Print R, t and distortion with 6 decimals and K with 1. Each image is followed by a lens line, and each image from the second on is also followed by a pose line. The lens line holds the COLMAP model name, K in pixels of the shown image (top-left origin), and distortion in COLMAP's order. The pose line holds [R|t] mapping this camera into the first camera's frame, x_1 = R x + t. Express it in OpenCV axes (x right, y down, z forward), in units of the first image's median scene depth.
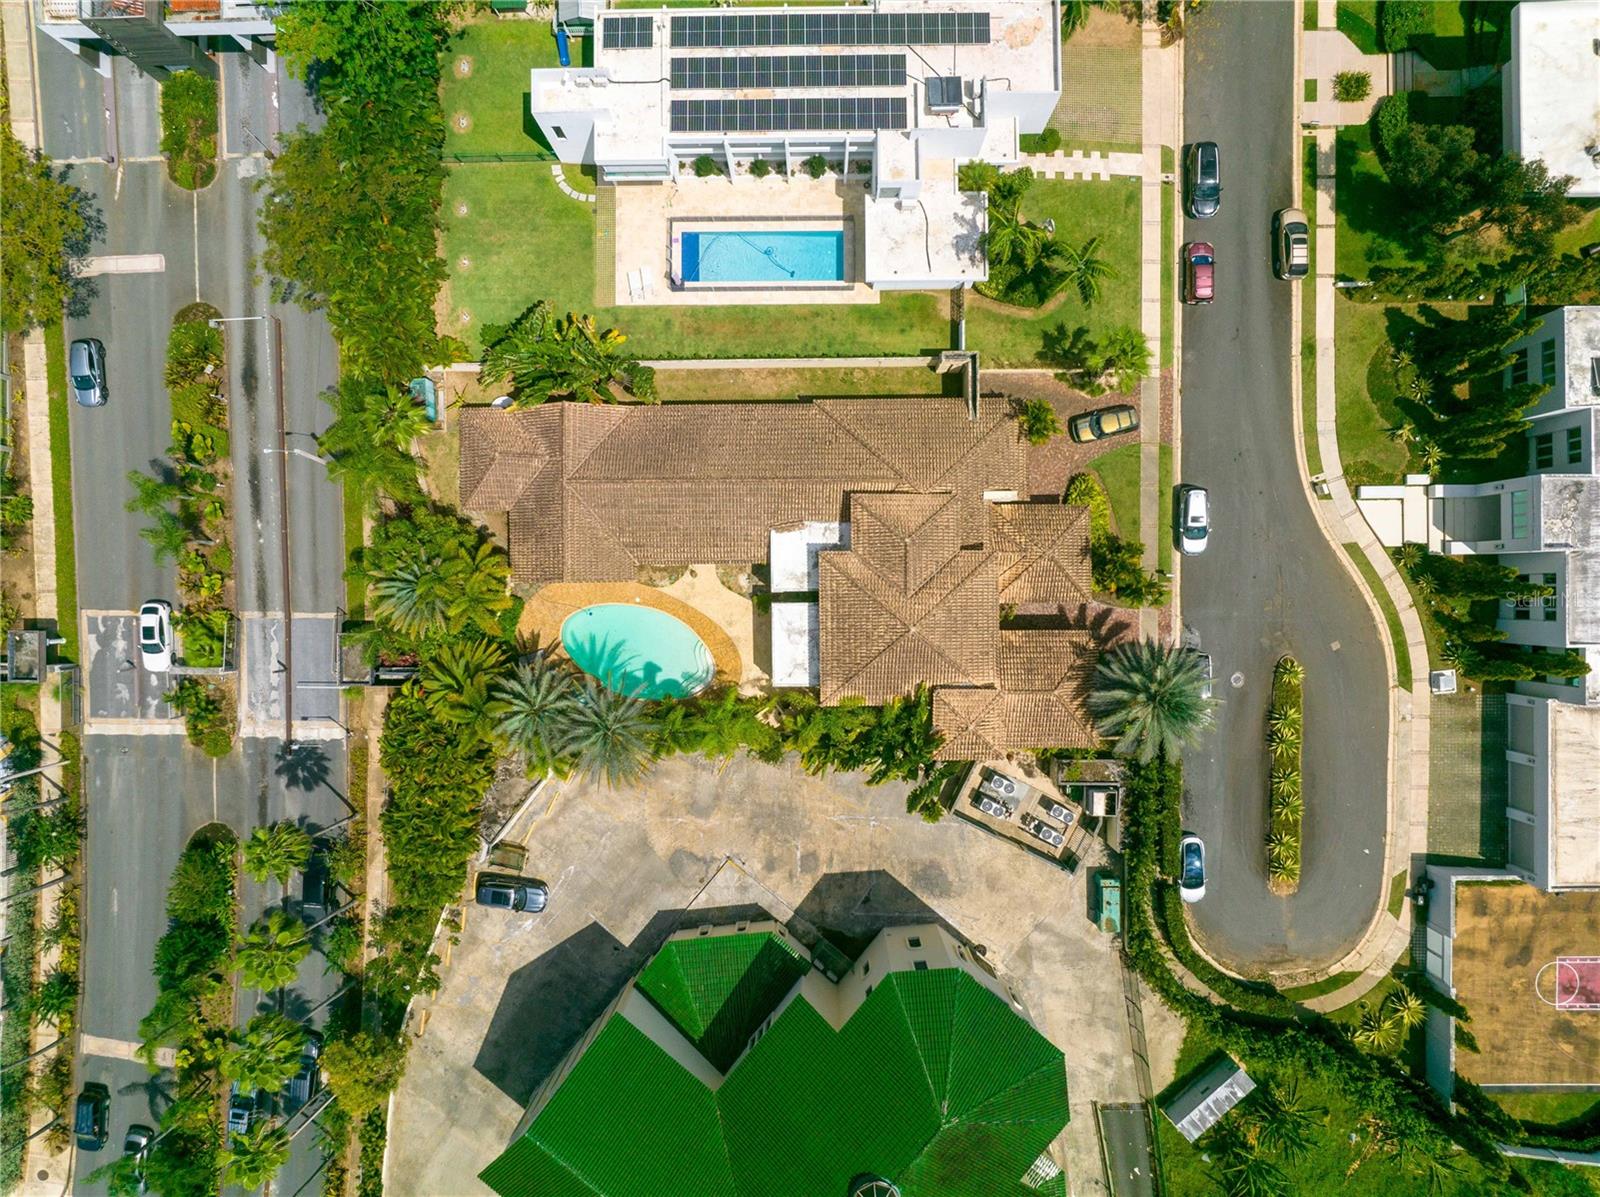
lens RADIAL K [[1122.8, 0, 800.0], [0, 1122.8, 598.5], [0, 0, 1]] dist [-0.049192, 0.009832]
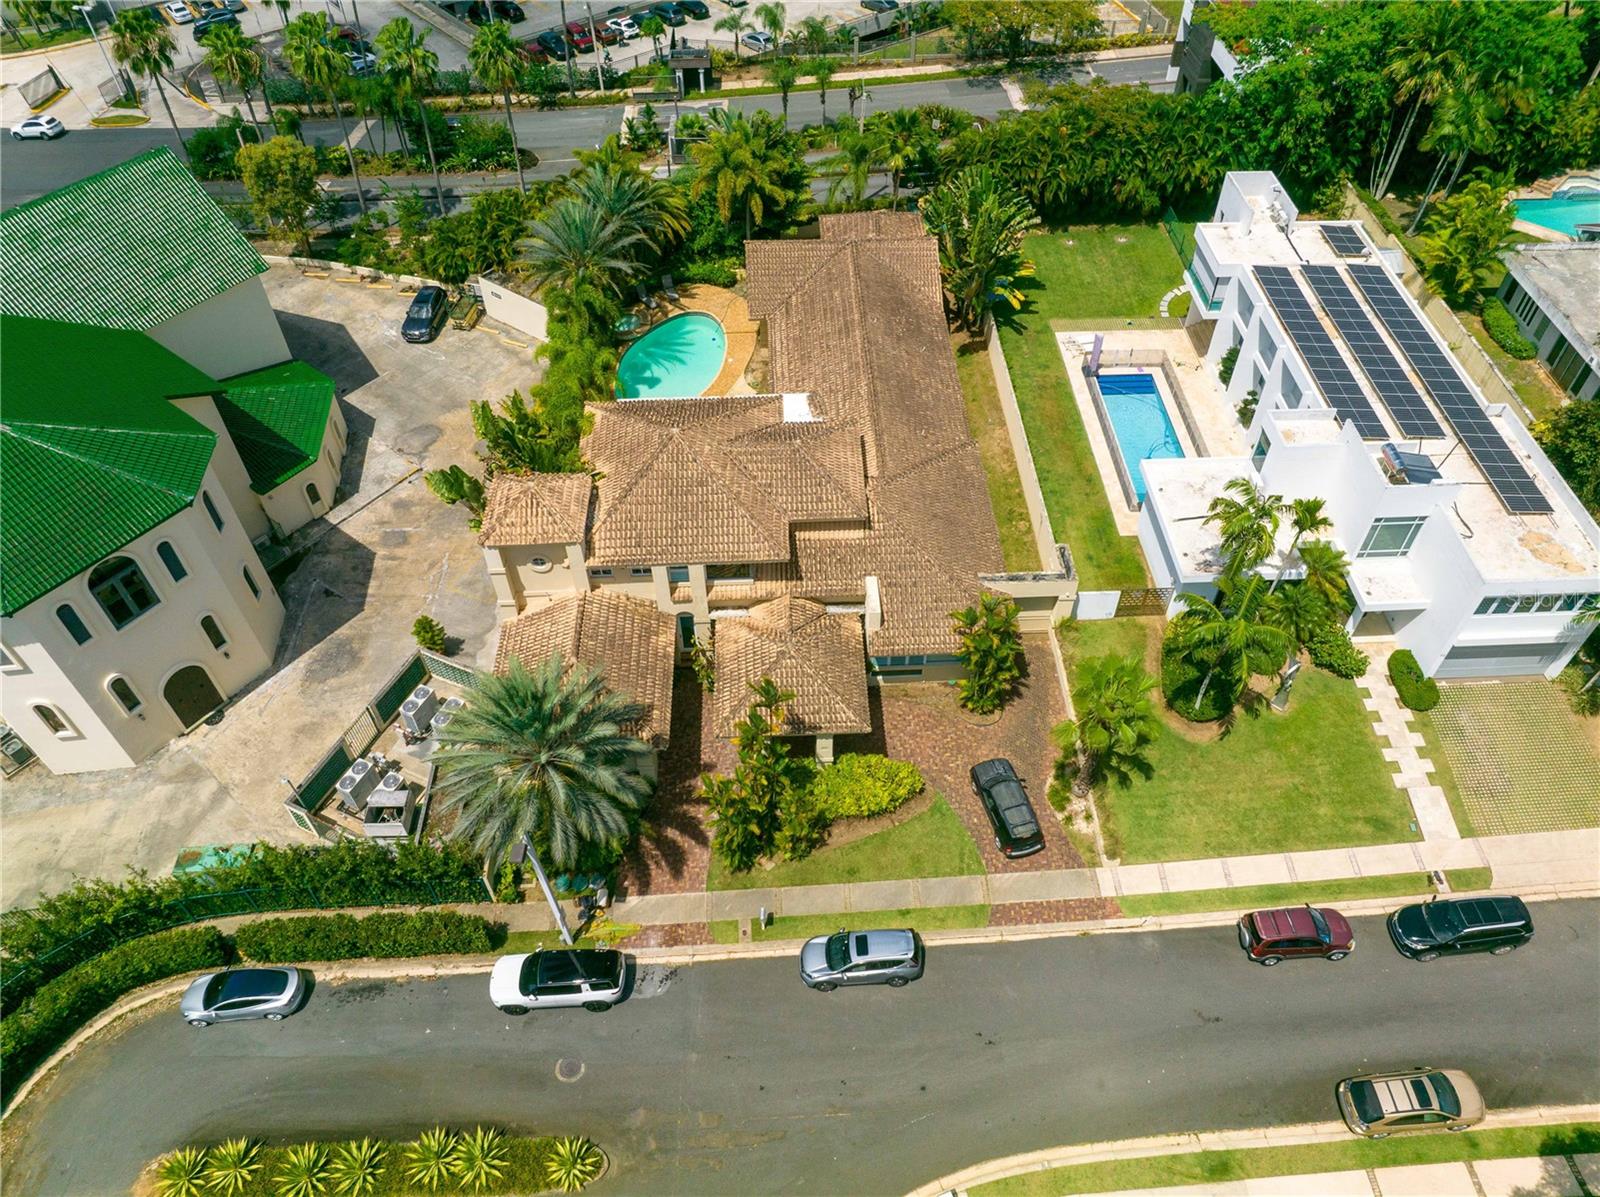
lens RADIAL K [[1122.8, 0, 800.0], [0, 1122.8, 598.5], [0, 0, 1]] dist [-0.049192, 0.009832]
pose [[0.030792, 0.750115, -0.660590, 0.601627], [-0.999521, 0.021149, -0.022575, -0.031097], [-0.002963, 0.660969, 0.750407, 0.470041]]
